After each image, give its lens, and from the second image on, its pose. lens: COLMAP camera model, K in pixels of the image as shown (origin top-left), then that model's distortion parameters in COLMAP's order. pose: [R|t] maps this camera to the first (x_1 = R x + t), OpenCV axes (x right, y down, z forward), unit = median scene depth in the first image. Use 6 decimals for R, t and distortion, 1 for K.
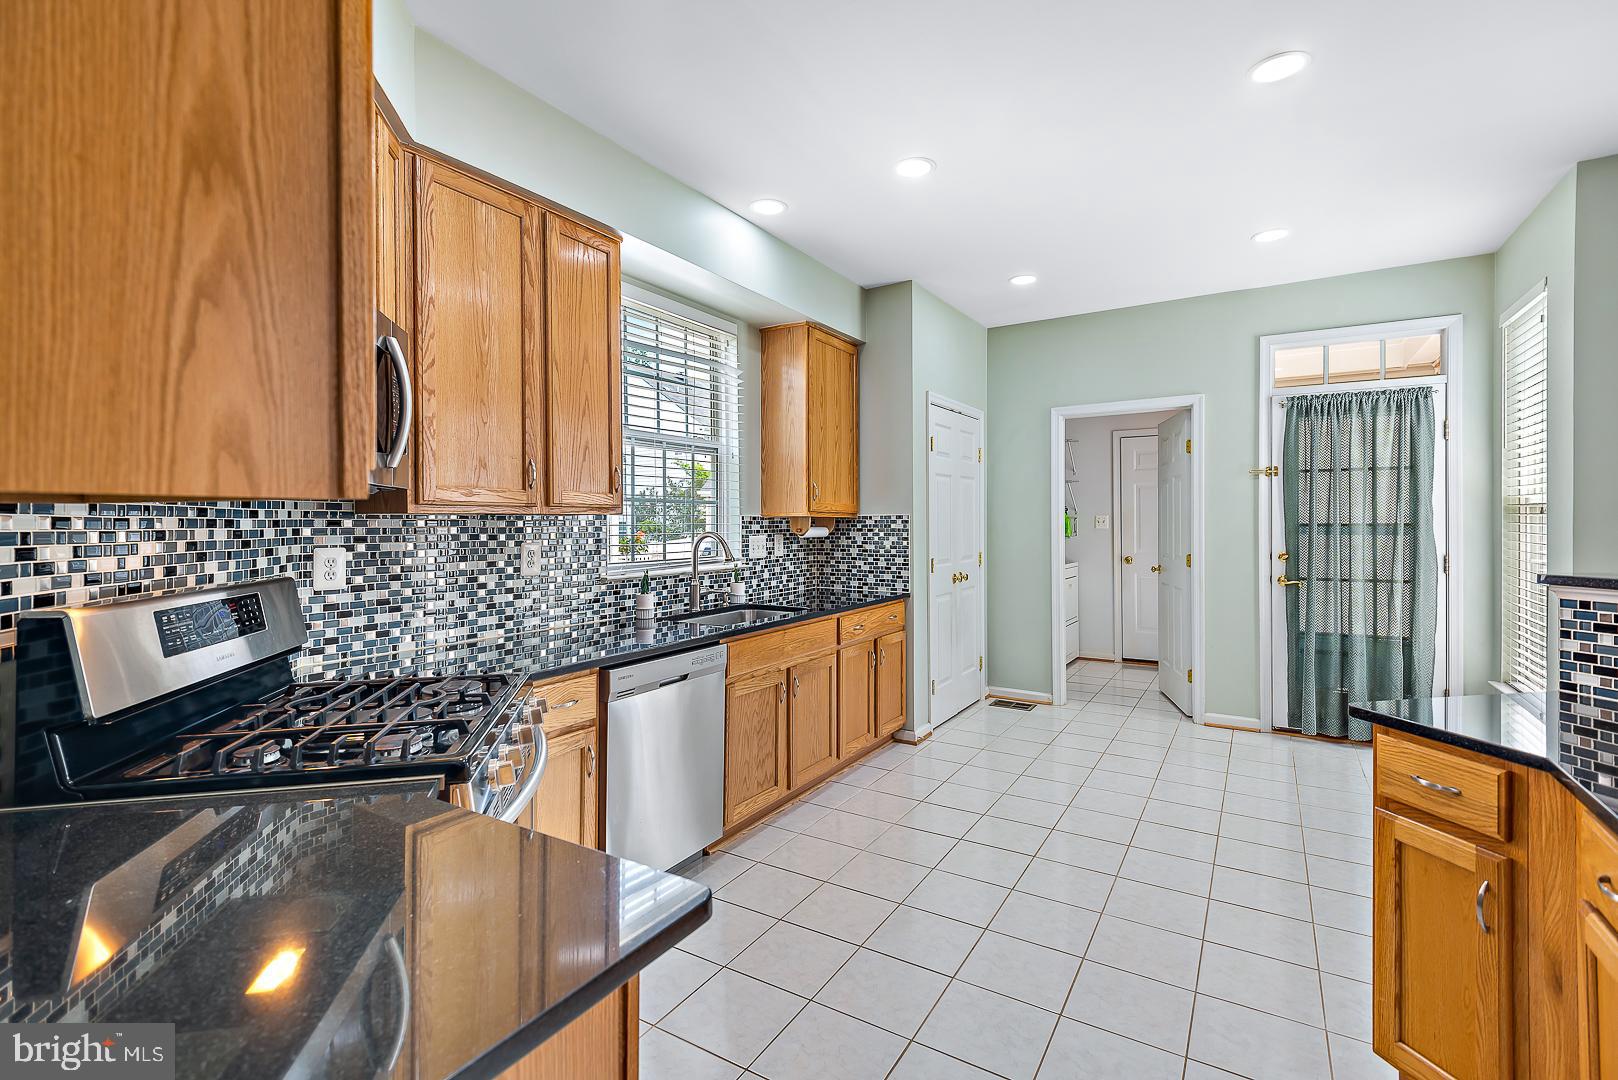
lens RADIAL K [[730.1, 0, 808.6], [0, 730.1, 515.7], [0, 0, 1]] dist [0.002214, -0.000001]
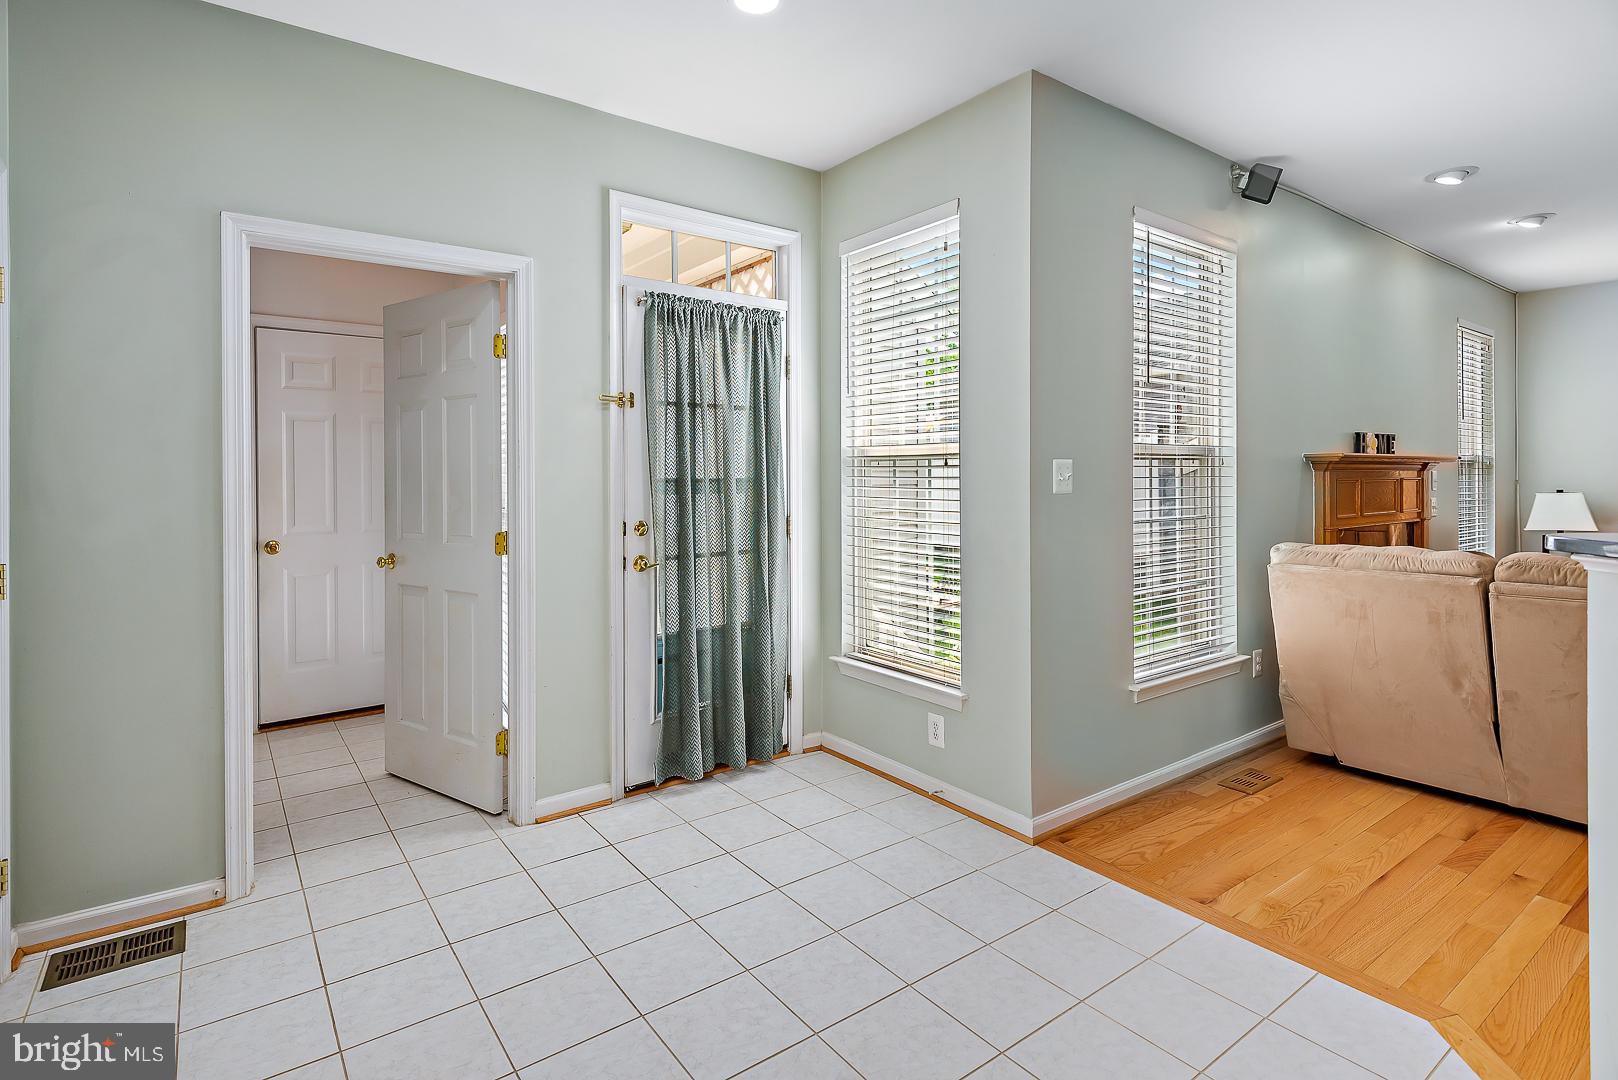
lens RADIAL K [[810.3, 0, 805.2], [0, 810.3, 480.5], [0, 0, 1]] dist [0.017384, -0.000226]
pose [[0.380533, -0.001305, 0.924767, 0.019309], [-0.002201, 0.999995, 0.002317, 0.009962], [-0.924765, -0.002918, 0.380528, 0.571435]]
